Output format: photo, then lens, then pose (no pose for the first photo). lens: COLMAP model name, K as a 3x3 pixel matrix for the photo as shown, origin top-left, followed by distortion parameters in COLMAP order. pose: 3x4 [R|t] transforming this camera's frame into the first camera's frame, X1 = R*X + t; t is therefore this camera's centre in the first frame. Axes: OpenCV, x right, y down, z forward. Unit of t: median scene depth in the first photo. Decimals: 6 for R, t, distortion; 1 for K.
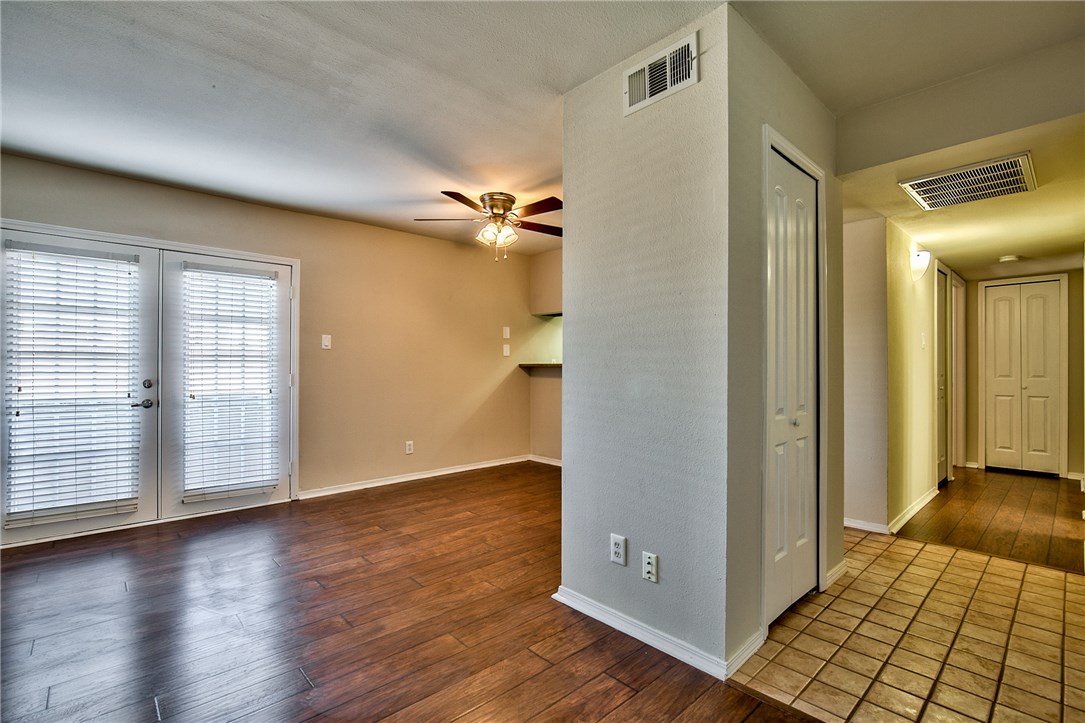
lens RADIAL K [[491.6, 0, 541.7], [0, 491.6, 382.2], [0, 0, 1]] dist [-0.000099, -0.000009]
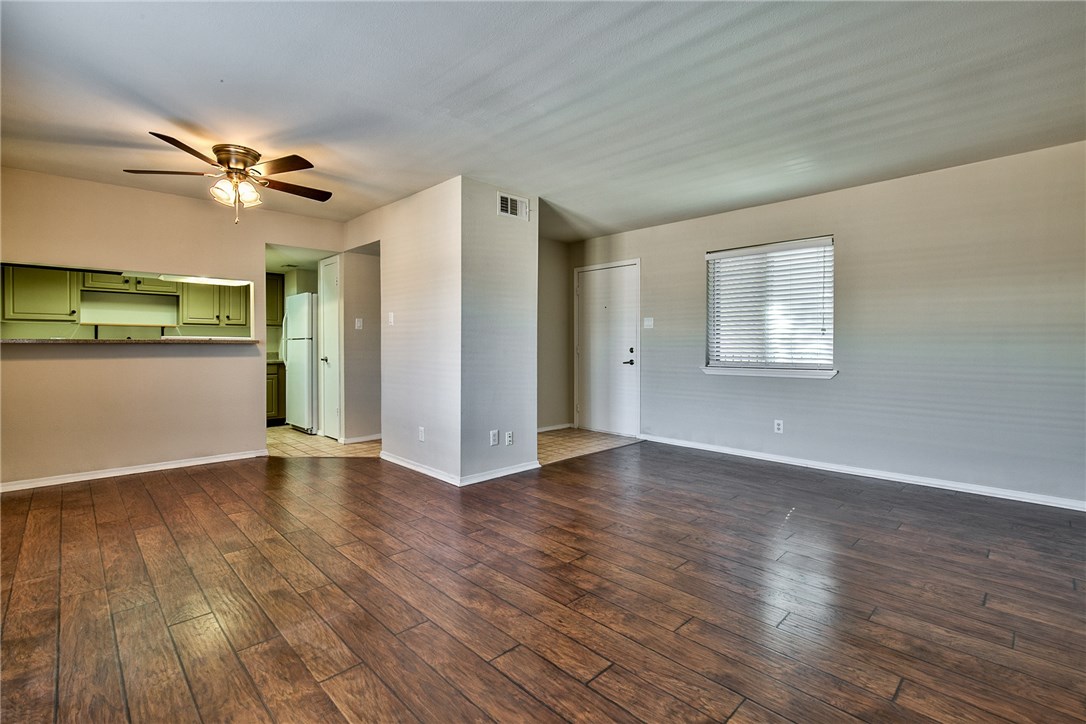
lens RADIAL K [[498.0, 0, 543.0], [0, 498.0, 362.0], [0, 0, 1]] dist [-0.000270, -0.000039]
pose [[-0.023854, -0.040745, 0.998885, -1.005126], [0.028073, 0.998748, 0.041409, -0.017311], [-0.999321, 0.029029, -0.022680, 0.478323]]
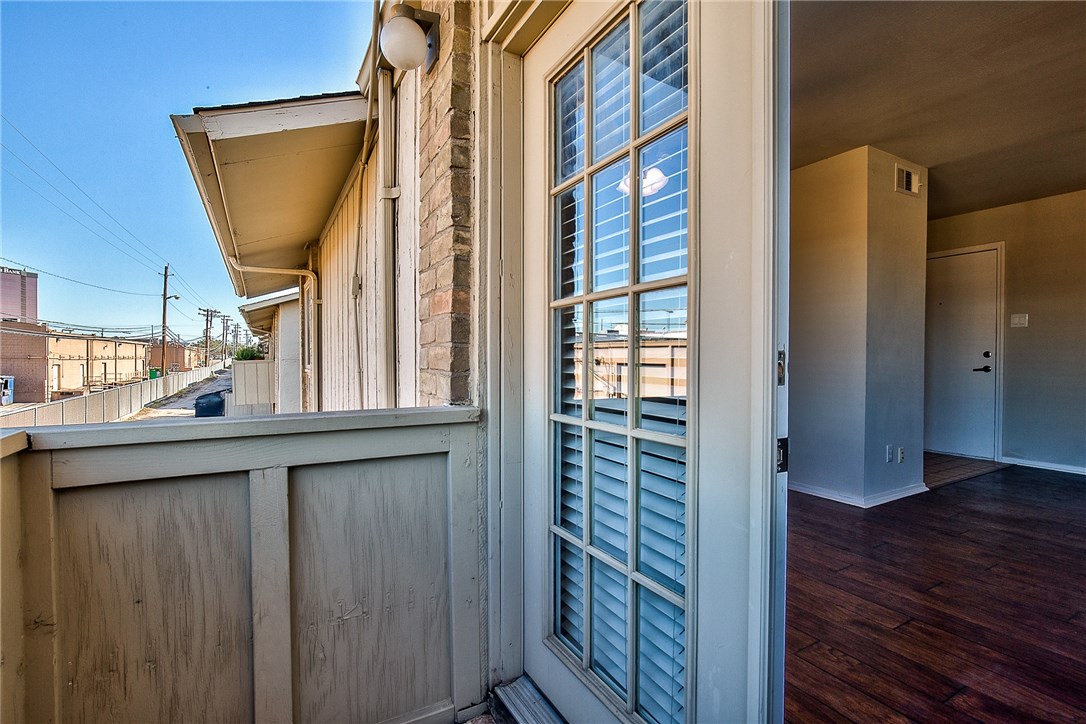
lens RADIAL K [[503.8, 0, 547.4], [0, 503.8, 372.6], [0, 0, 1]] dist [-0.002275, -0.000523]
pose [[0.224136, -0.027889, 0.974159, -0.967503], [0.031127, 0.999285, 0.021447, 0.002133], [-0.974061, 0.025515, 0.224844, 0.976414]]
